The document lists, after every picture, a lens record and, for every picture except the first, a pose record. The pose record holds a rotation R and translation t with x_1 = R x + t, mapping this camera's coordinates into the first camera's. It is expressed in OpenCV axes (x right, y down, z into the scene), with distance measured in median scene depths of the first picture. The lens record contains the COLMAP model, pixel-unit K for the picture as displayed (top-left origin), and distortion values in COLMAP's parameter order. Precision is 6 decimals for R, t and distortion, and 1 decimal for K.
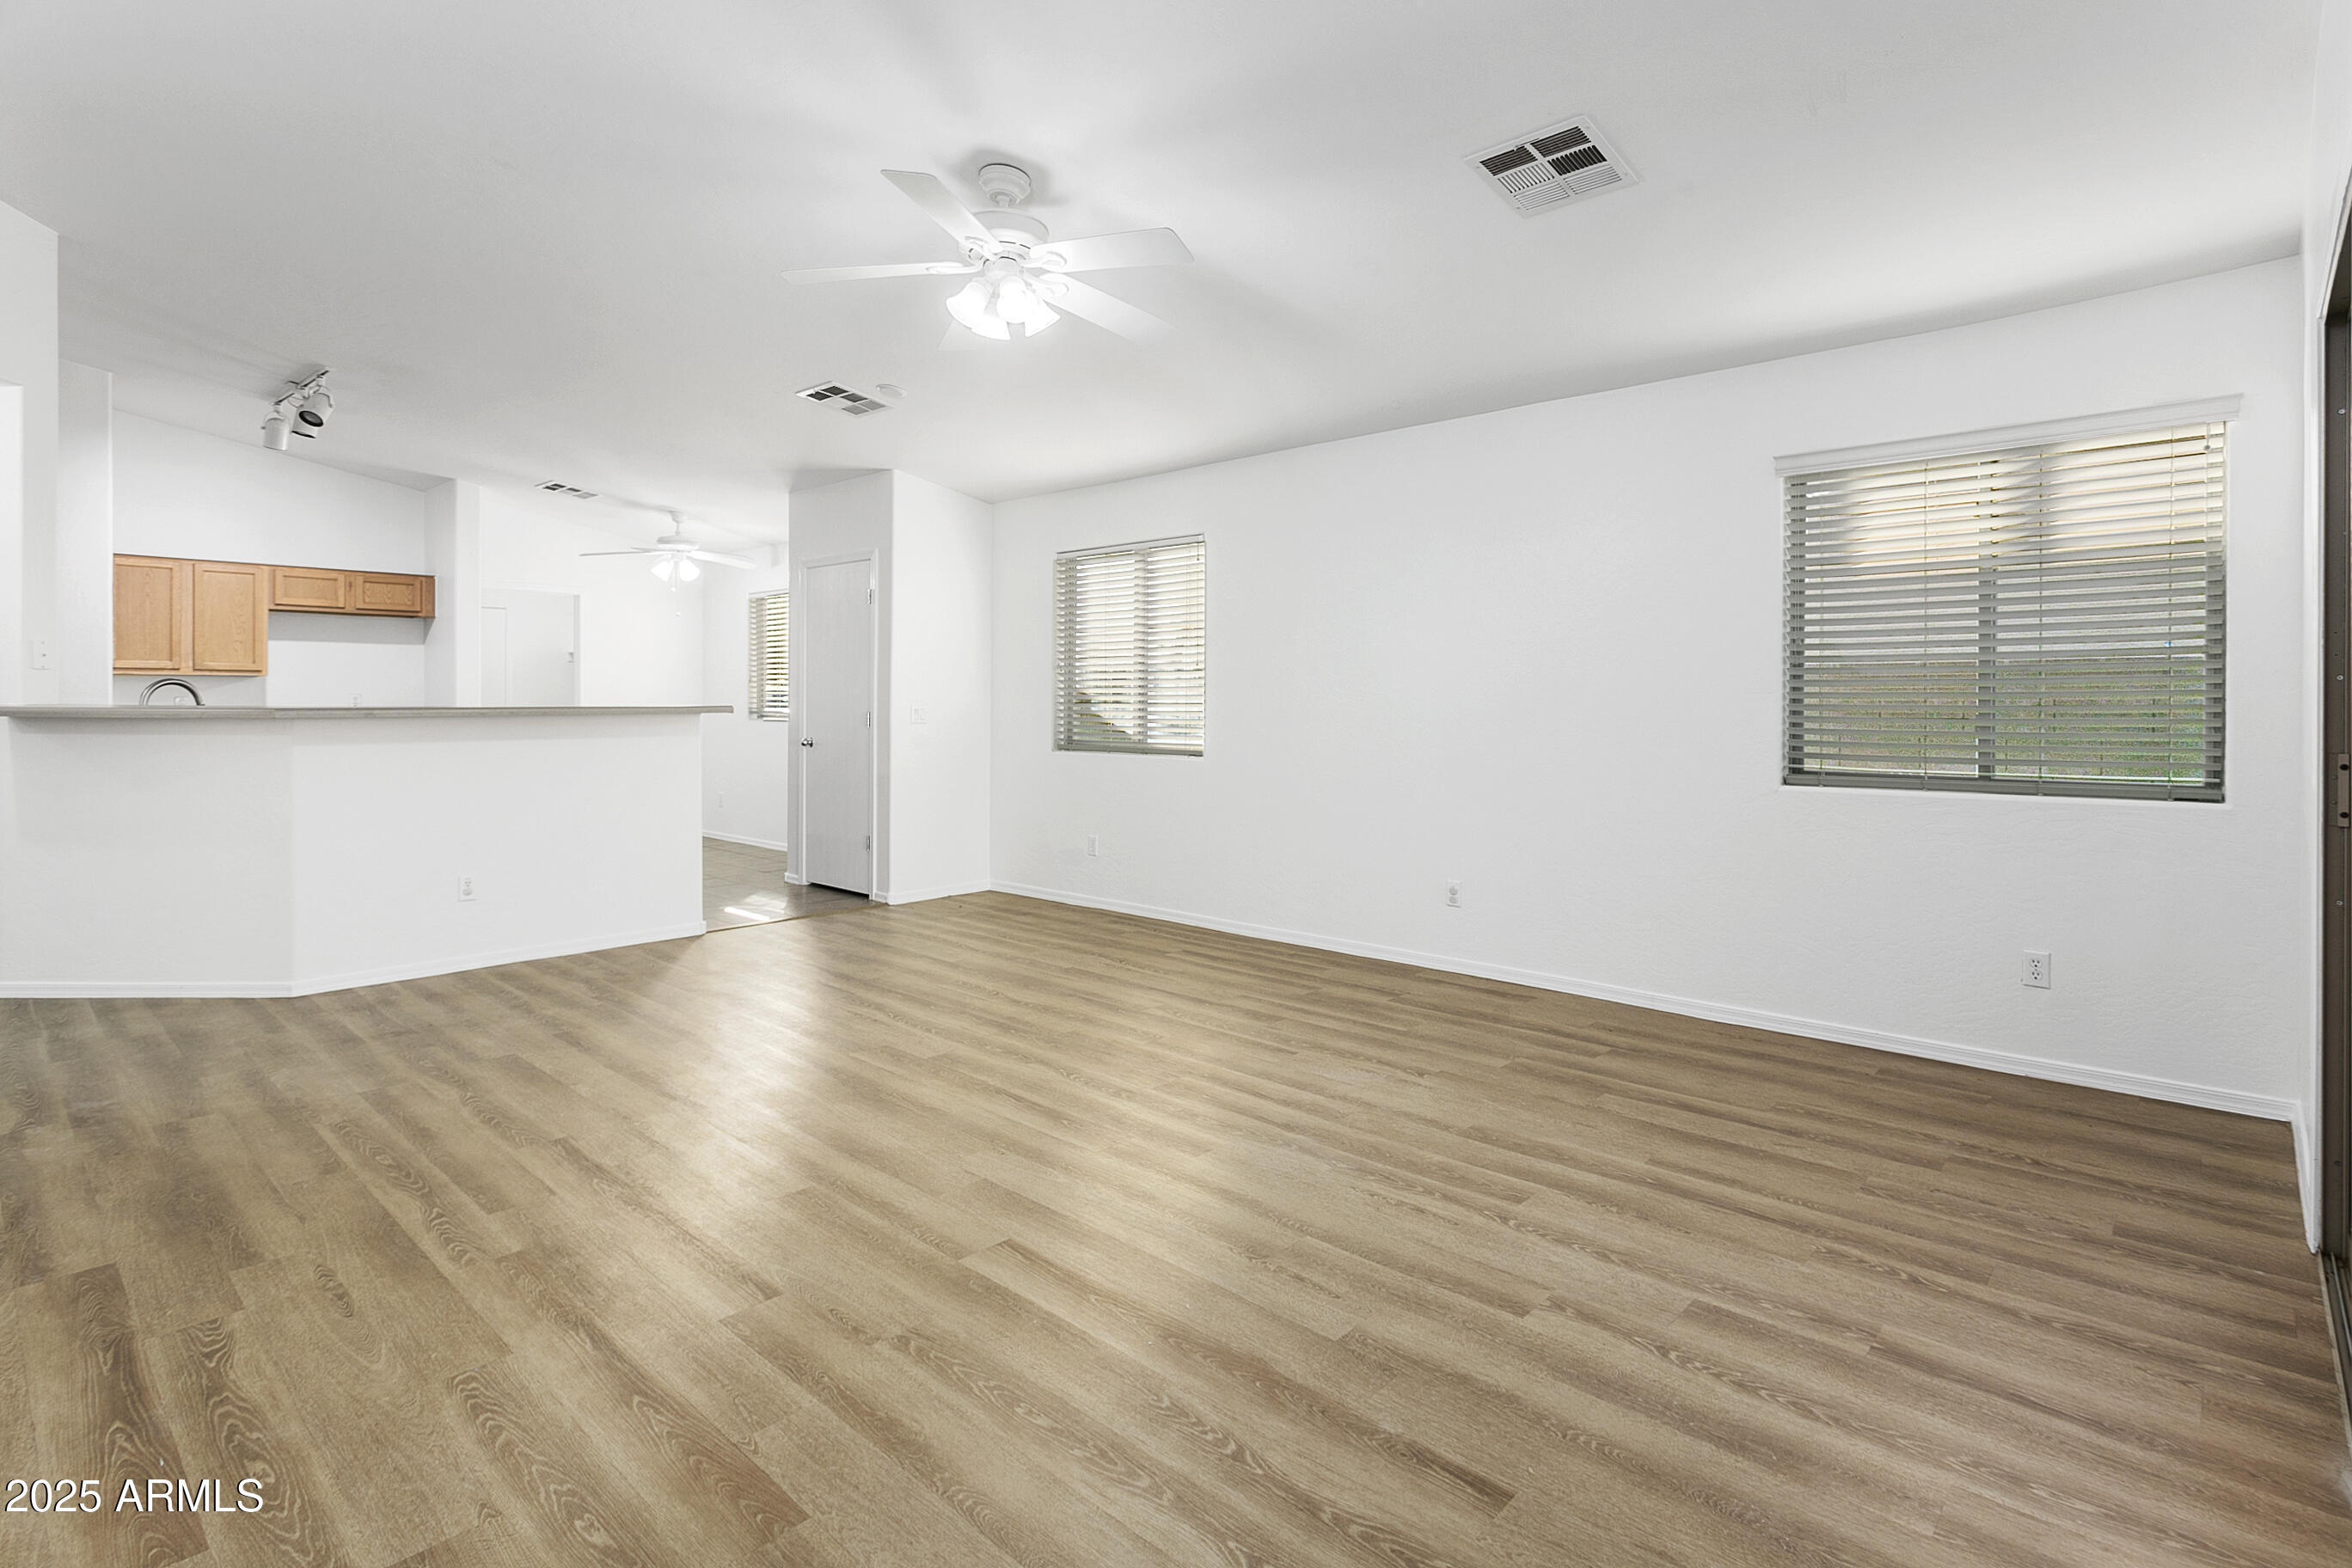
lens RADIAL K [[1145.9, 0, 1182.3], [0, 1145.9, 697.0], [0, 0, 1]] dist [0.004154, 0.000145]
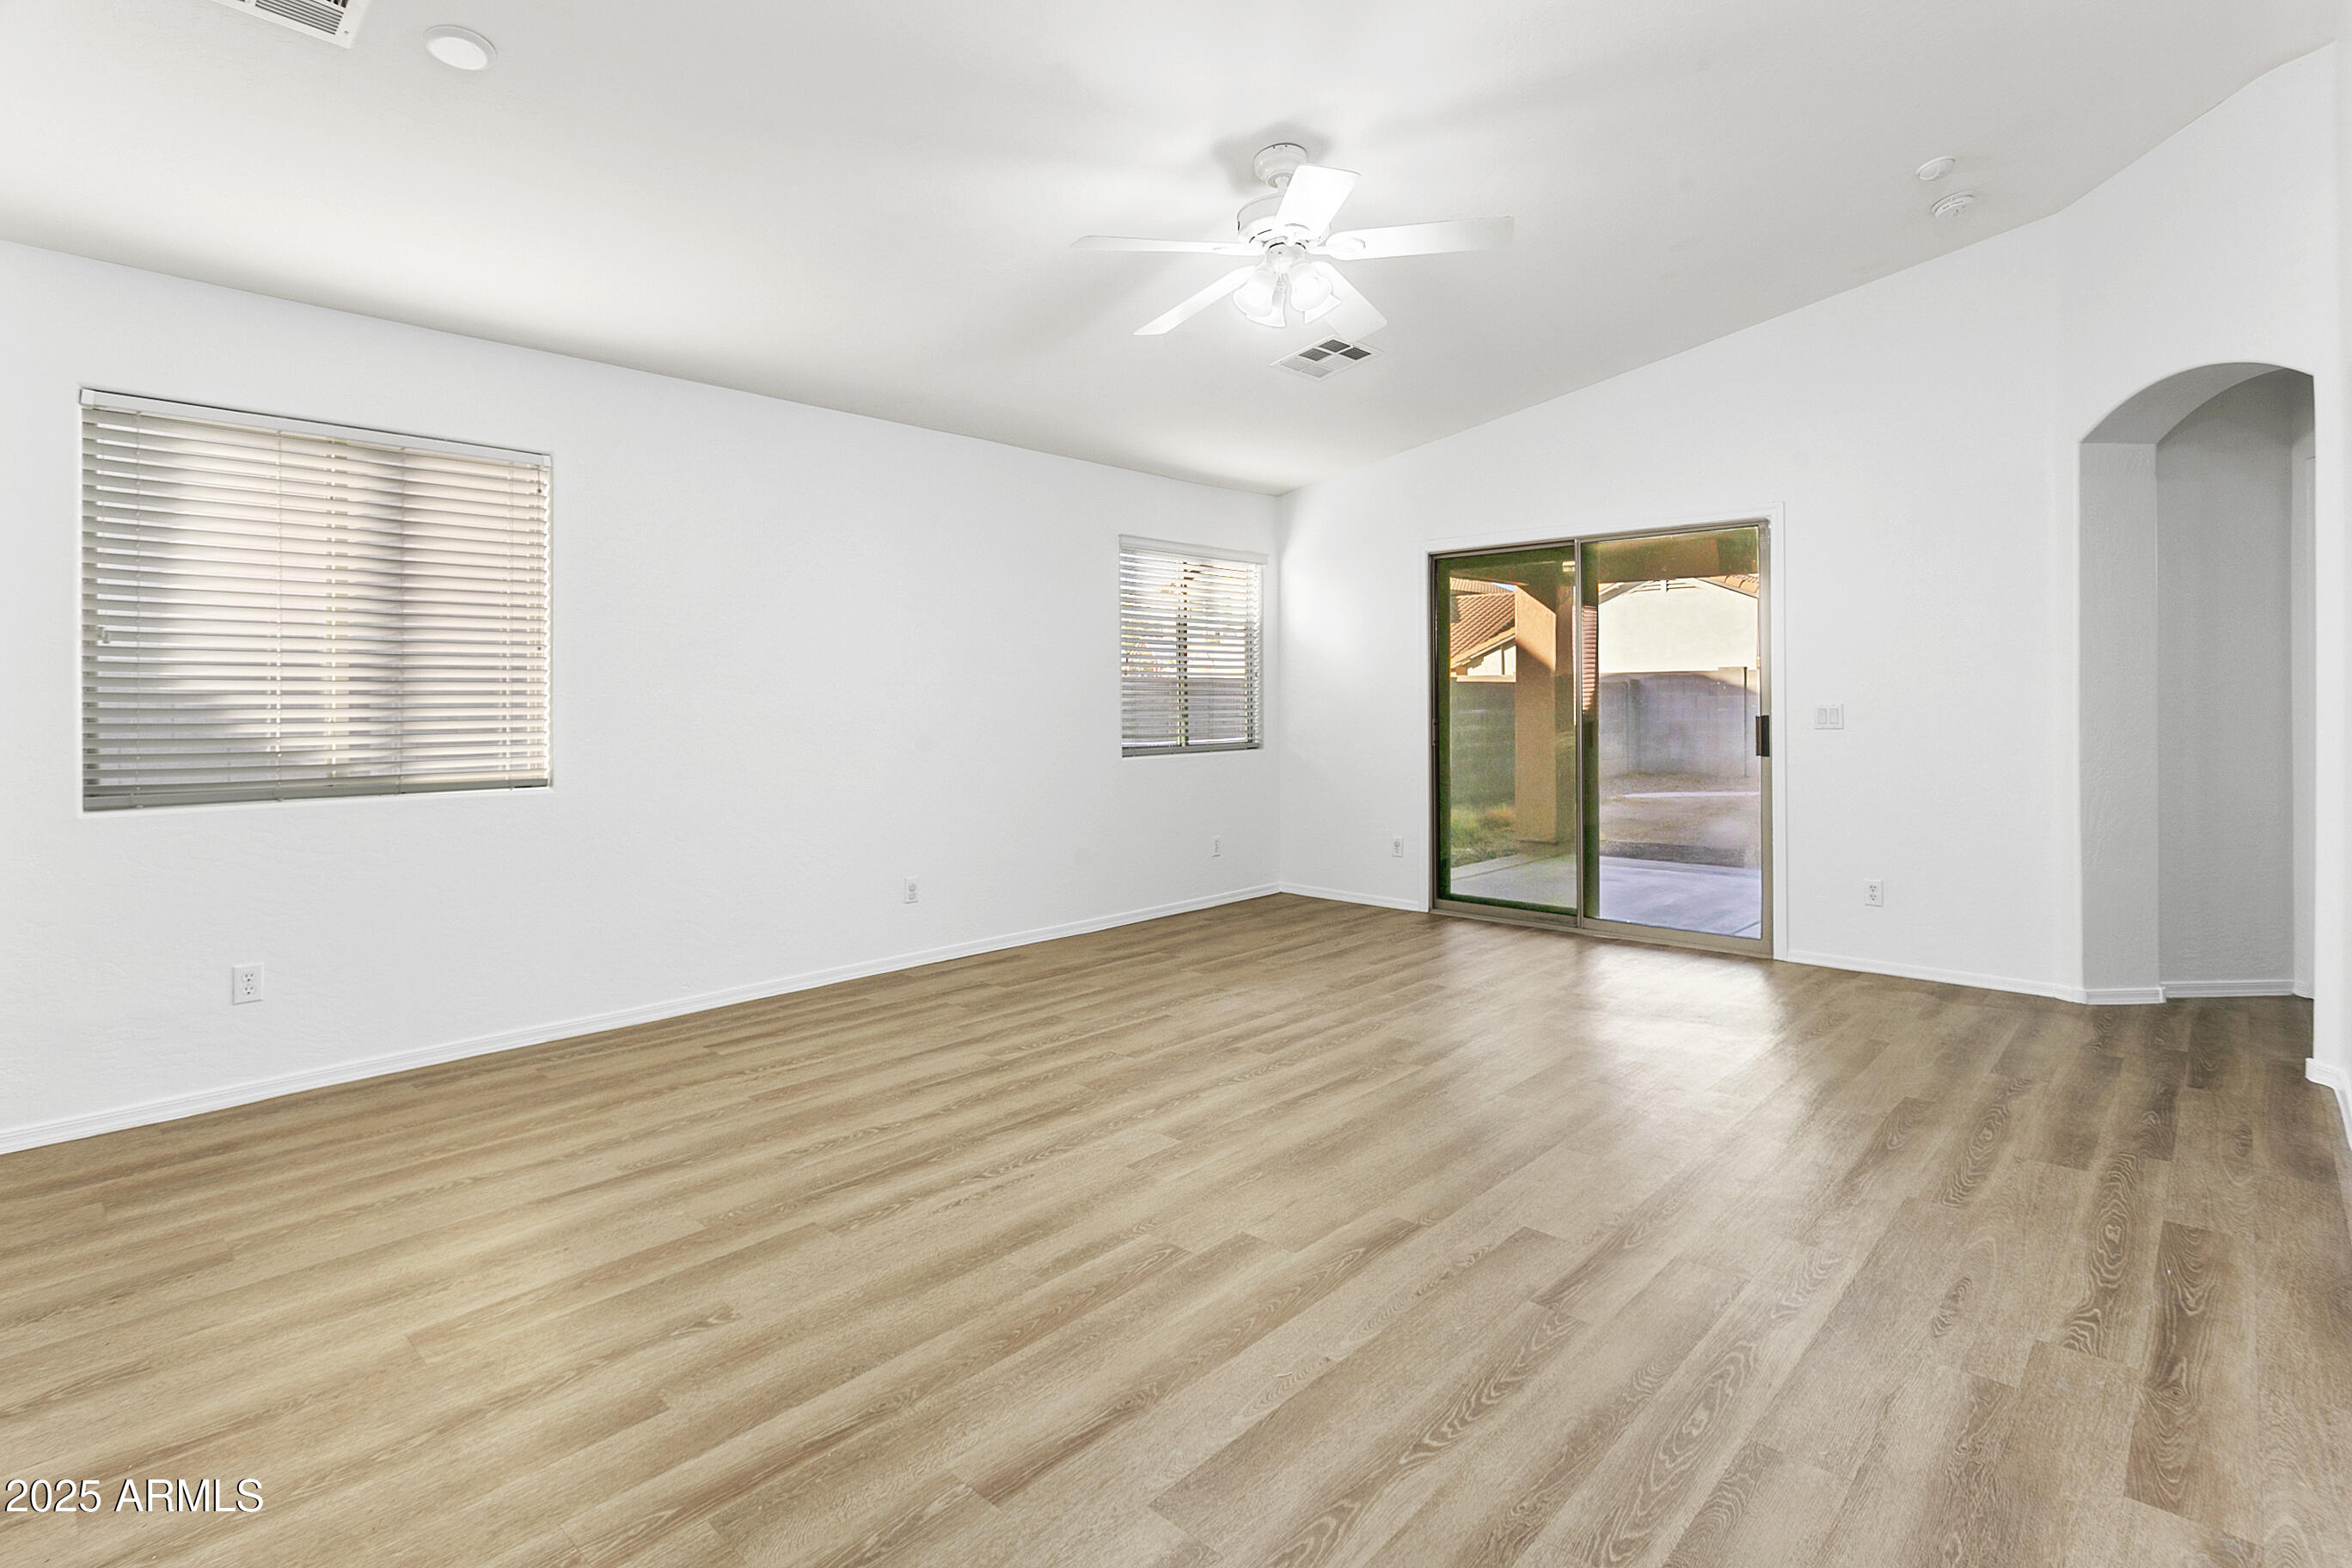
lens RADIAL K [[1145.9, 0, 1182.3], [0, 1145.9, 697.0], [0, 0, 1]] dist [0.004154, 0.000145]
pose [[-0.000817, 0.003251, 0.999994, -1.480698], [0.000686, 0.999994, -0.003251, 0.005323], [-0.999999, 0.000683, -0.000819, 1.430610]]
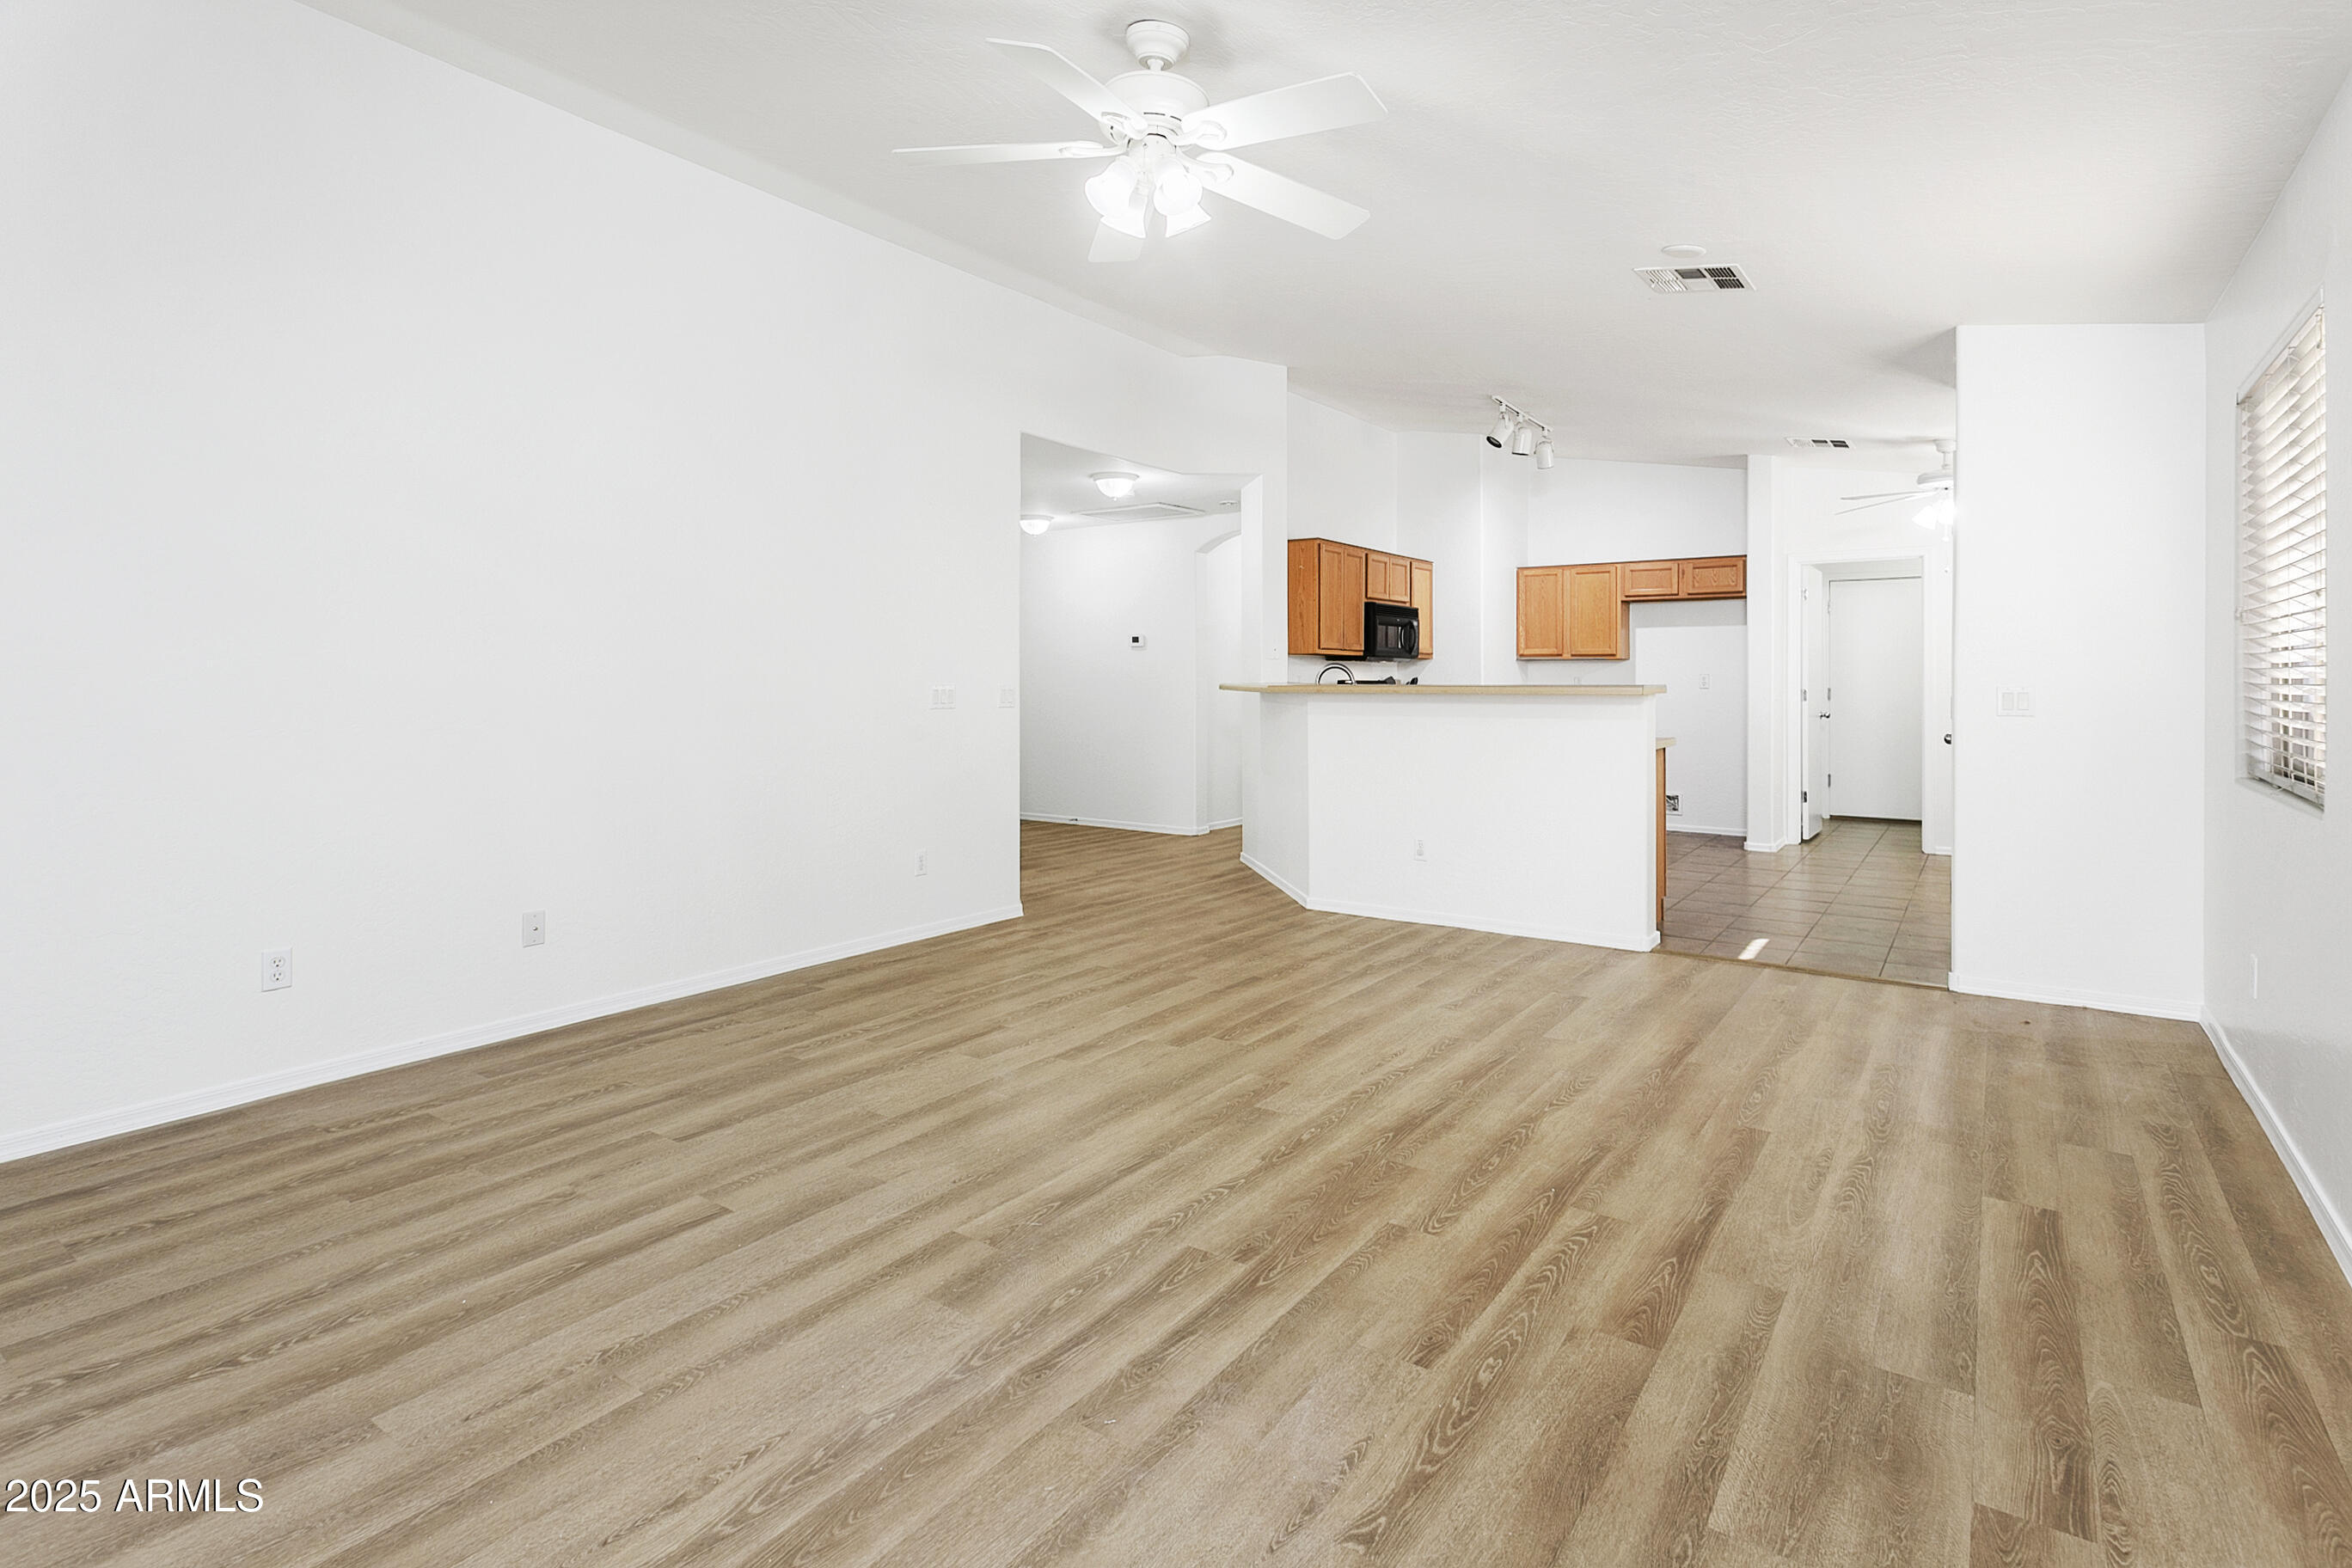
lens RADIAL K [[1145.9, 0, 1182.3], [0, 1145.9, 697.0], [0, 0, 1]] dist [0.004154, 0.000145]
pose [[0.132115, 0.013150, -0.991147, 0.857322], [0.005770, 0.999885, 0.014035, 0.004783], [0.991218, -0.007573, 0.132024, 1.199994]]
